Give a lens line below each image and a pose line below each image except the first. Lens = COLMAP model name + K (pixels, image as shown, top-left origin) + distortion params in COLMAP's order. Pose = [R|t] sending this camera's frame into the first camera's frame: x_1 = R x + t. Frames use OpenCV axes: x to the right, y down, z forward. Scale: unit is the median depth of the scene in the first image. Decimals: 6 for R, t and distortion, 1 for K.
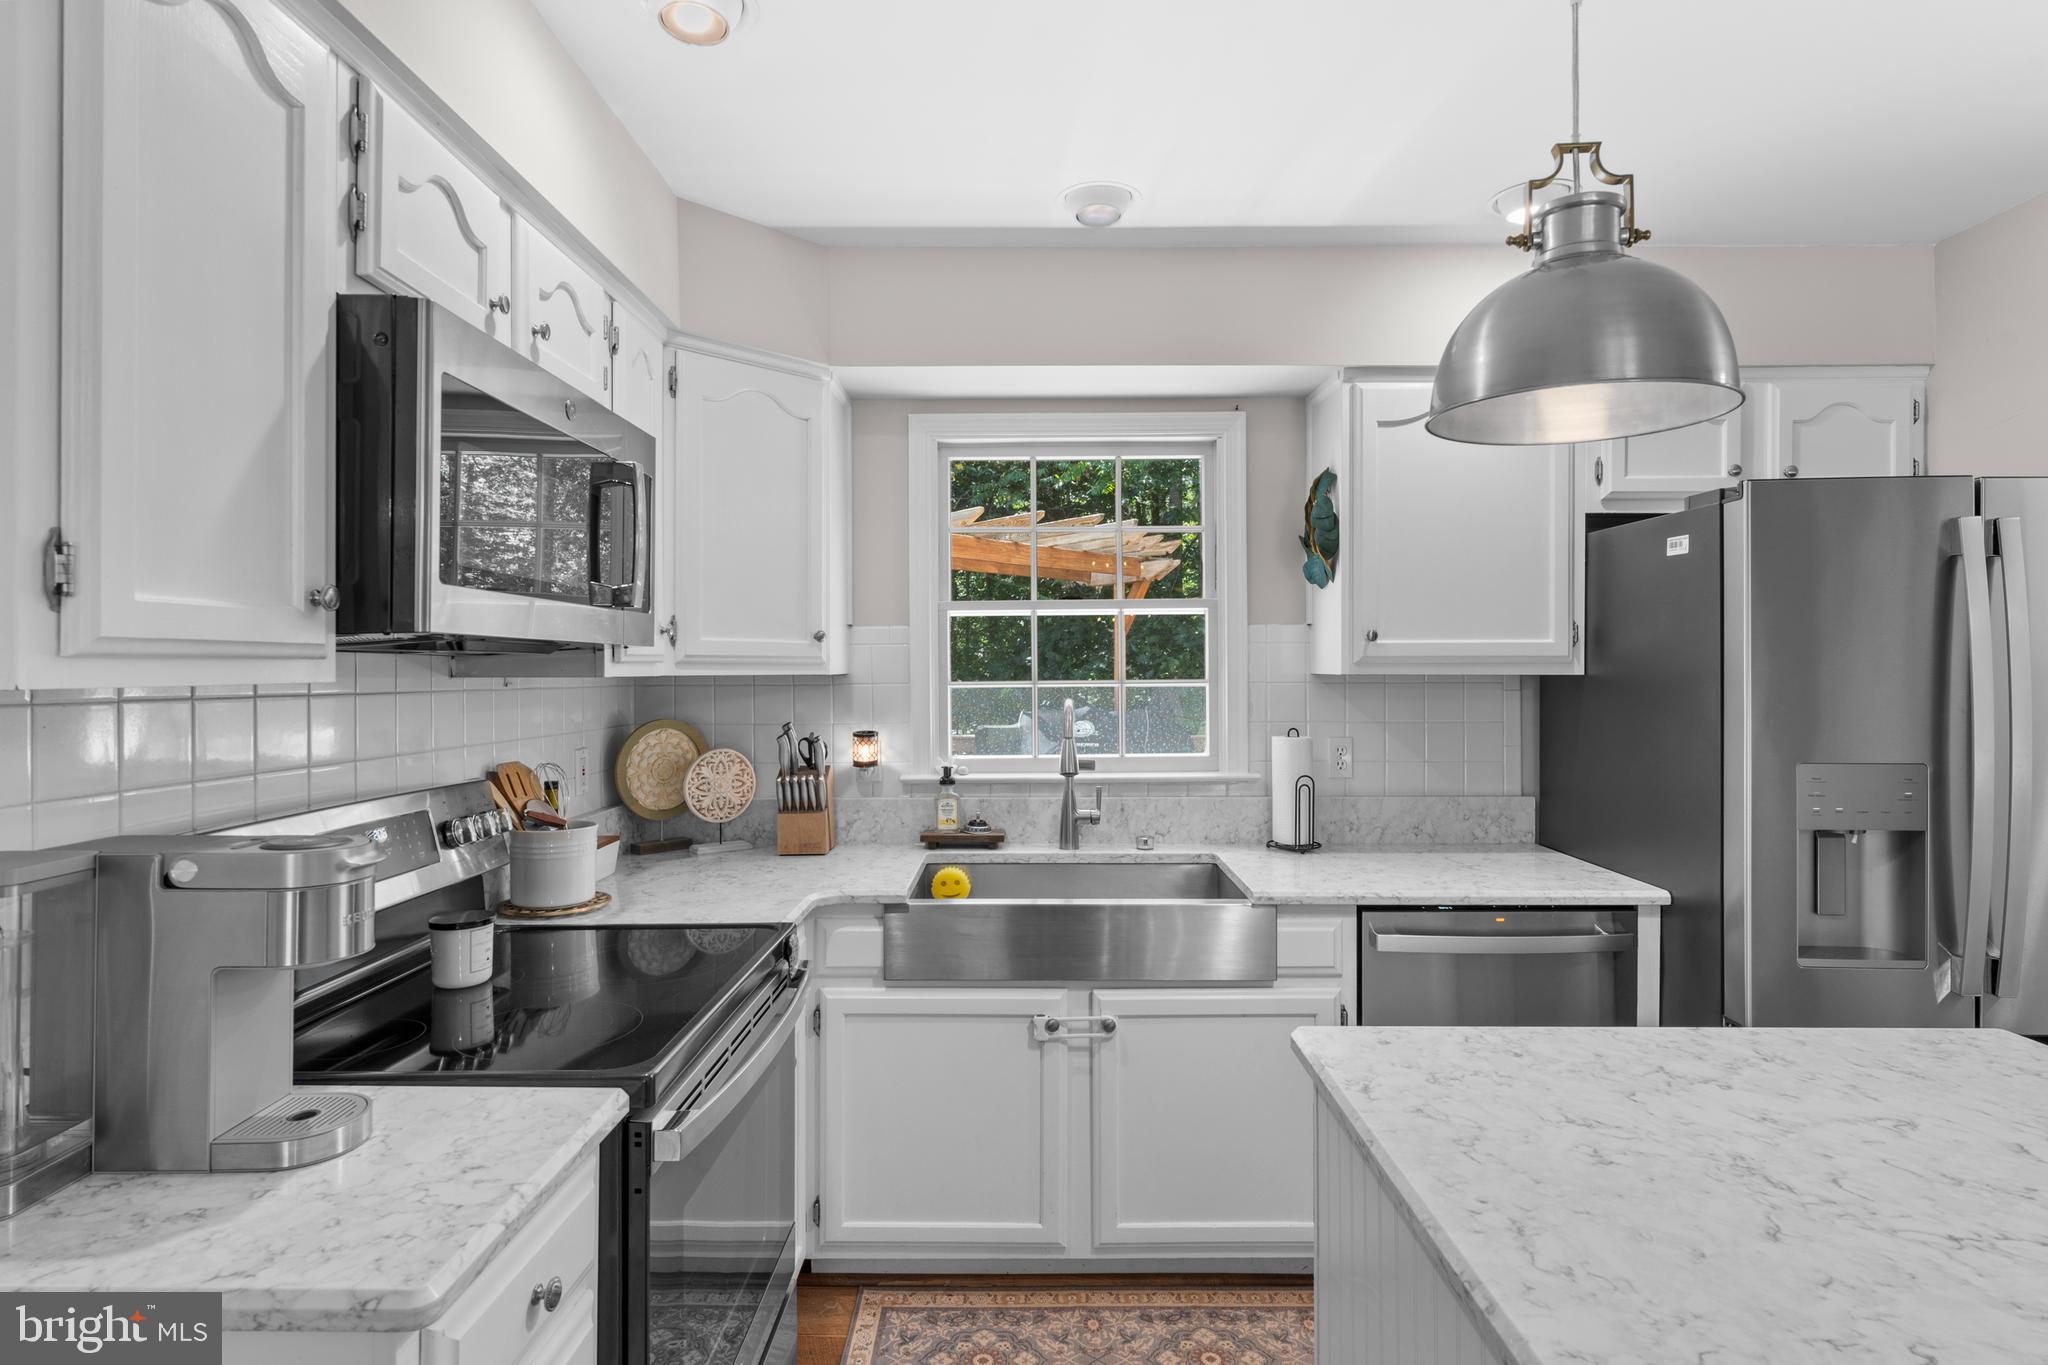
lens RADIAL K [[1042.9, 0, 1019.8], [0, 1042.9, 666.5], [0, 0, 1]] dist [-0.001054, -0.000410]
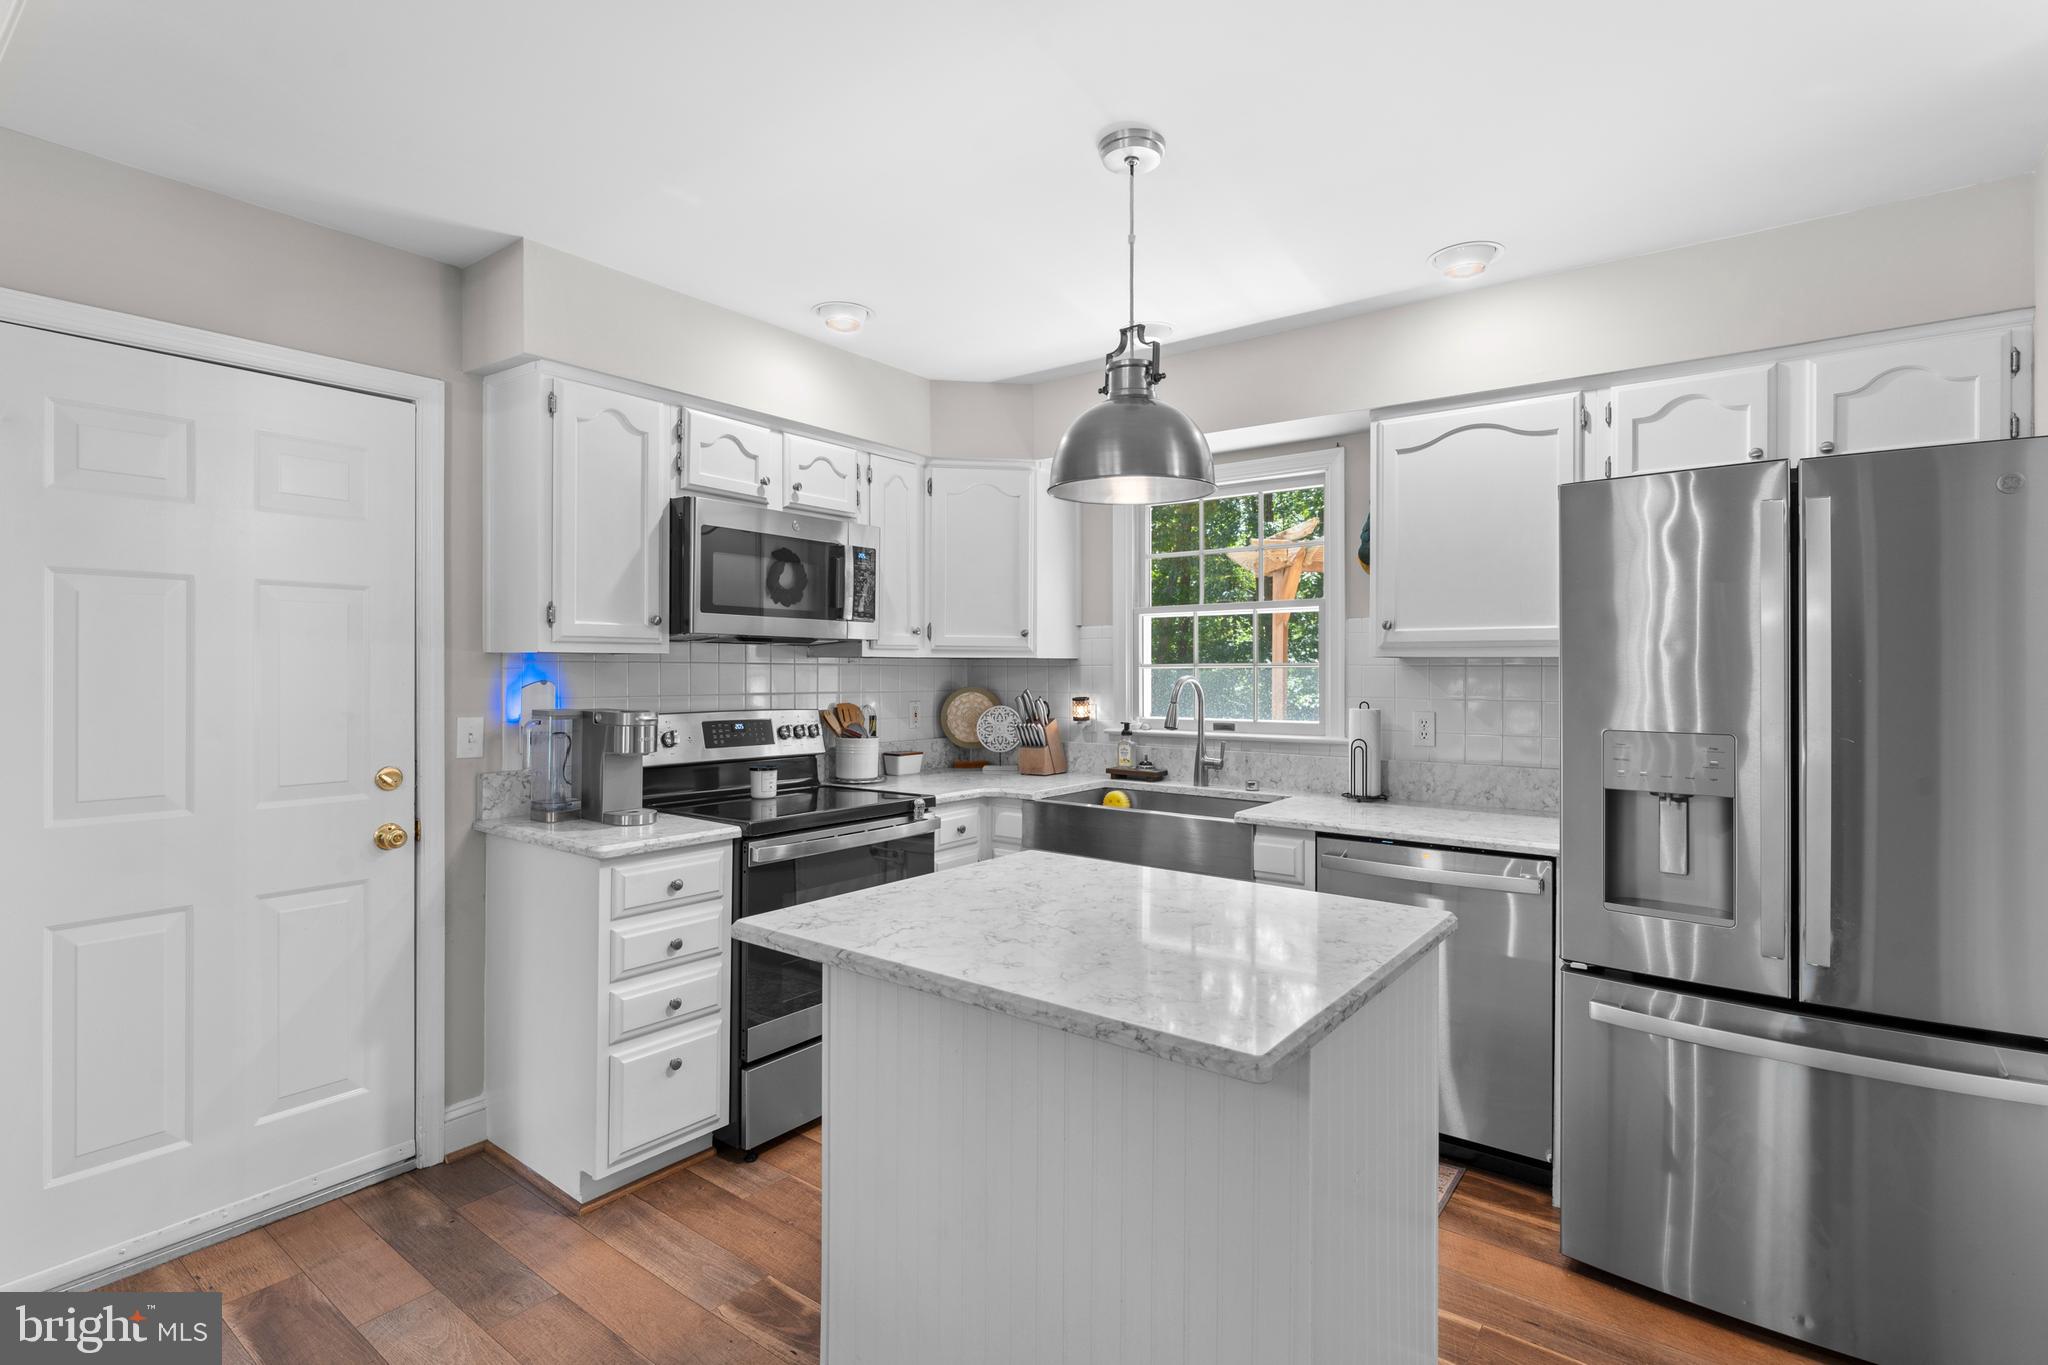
lens RADIAL K [[968.2, 0, 1021.6], [0, 968.2, 675.7], [0, 0, 1]] dist [0.000787, -0.000324]
pose [[0.802906, 0.009346, -0.596032, 0.673507], [-0.003768, 0.999937, 0.010603, 0.019216], [0.596094, -0.006267, 0.802890, -0.176276]]
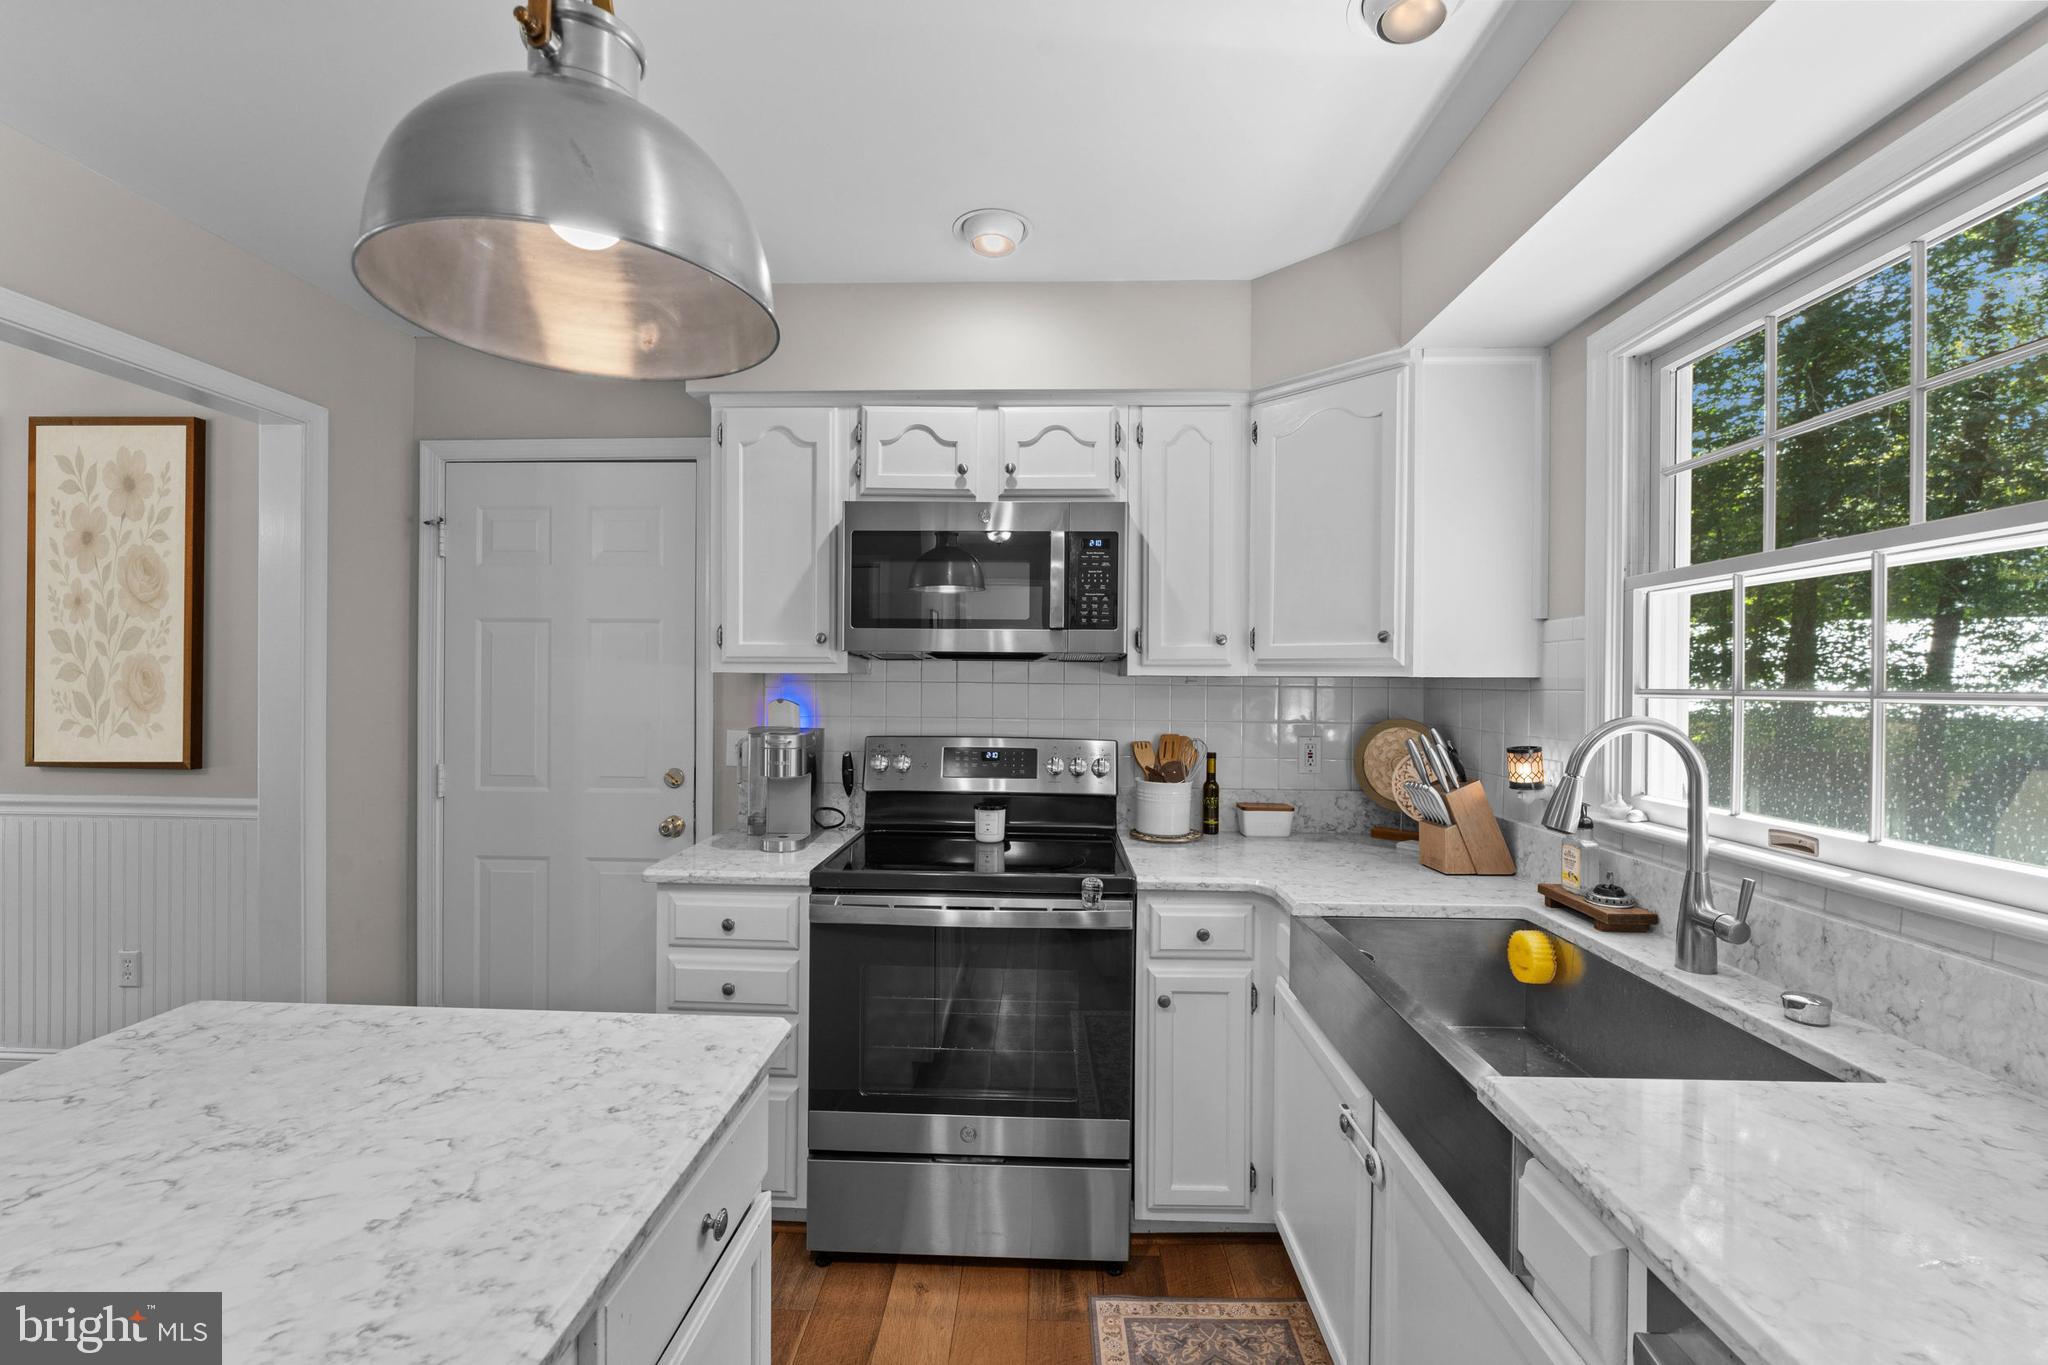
lens RADIAL K [[834.0, 0, 1025.7], [0, 834.0, 684.4], [0, 0, 1]] dist [-0.001412, -0.000680]
pose [[-0.018137, 0.009917, -0.999786, 0.580846], [-0.005672, 0.999934, 0.010021, 0.009154], [0.999819, 0.005853, -0.018080, 0.682303]]
